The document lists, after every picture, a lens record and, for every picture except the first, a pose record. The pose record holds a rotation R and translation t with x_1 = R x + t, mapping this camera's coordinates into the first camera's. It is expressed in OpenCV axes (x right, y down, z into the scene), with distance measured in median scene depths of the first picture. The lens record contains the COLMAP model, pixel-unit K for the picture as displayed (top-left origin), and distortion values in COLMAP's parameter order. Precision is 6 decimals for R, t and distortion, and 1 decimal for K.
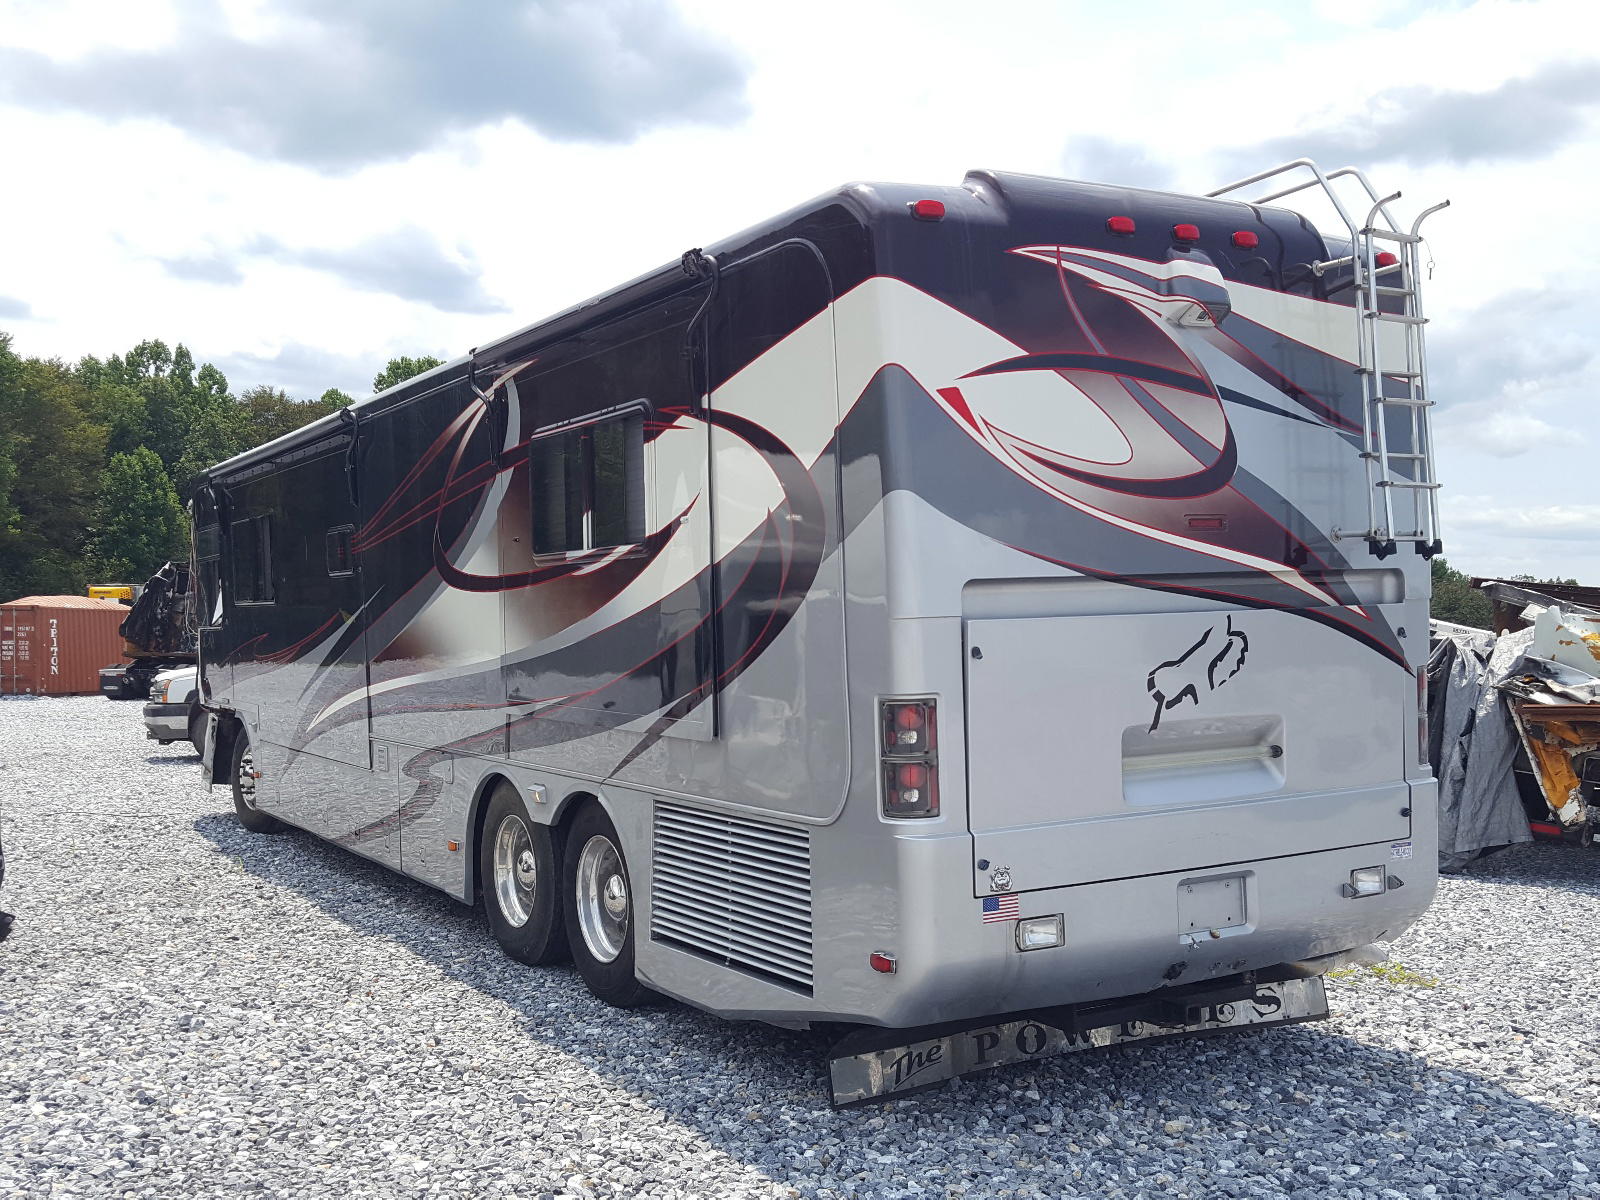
lens RADIAL K [[1648.0, 0, 802.7], [0, 1648.0, 606.9], [0, 0, 1]] dist [0.026904, 0.000000]
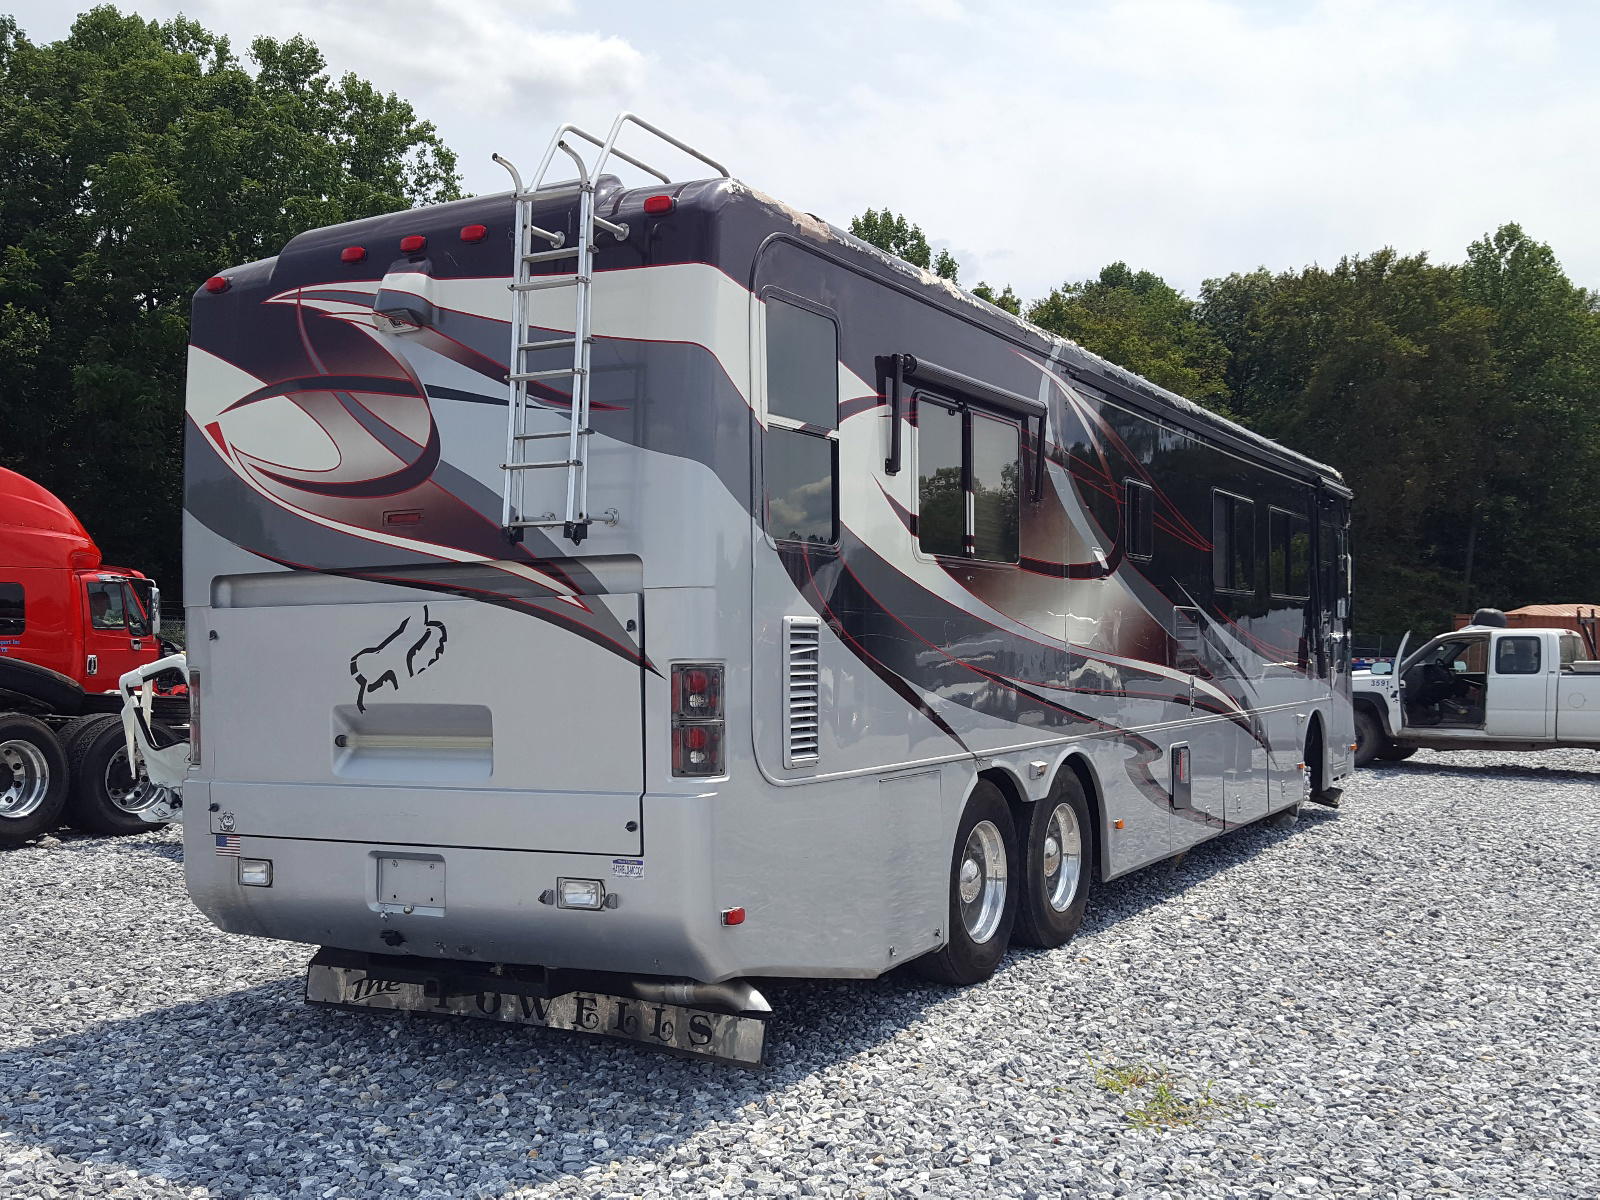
lens RADIAL K [[1648.0, 0, 803.6], [0, 1648.0, 597.0], [0, 0, 1]] dist [0.026904, 0.000000]
pose [[0.525193, -0.005205, -0.850967, 1.277257], [-0.001725, 0.999973, -0.007180, 0.006762], [0.850981, 0.005239, 0.525170, 0.664696]]
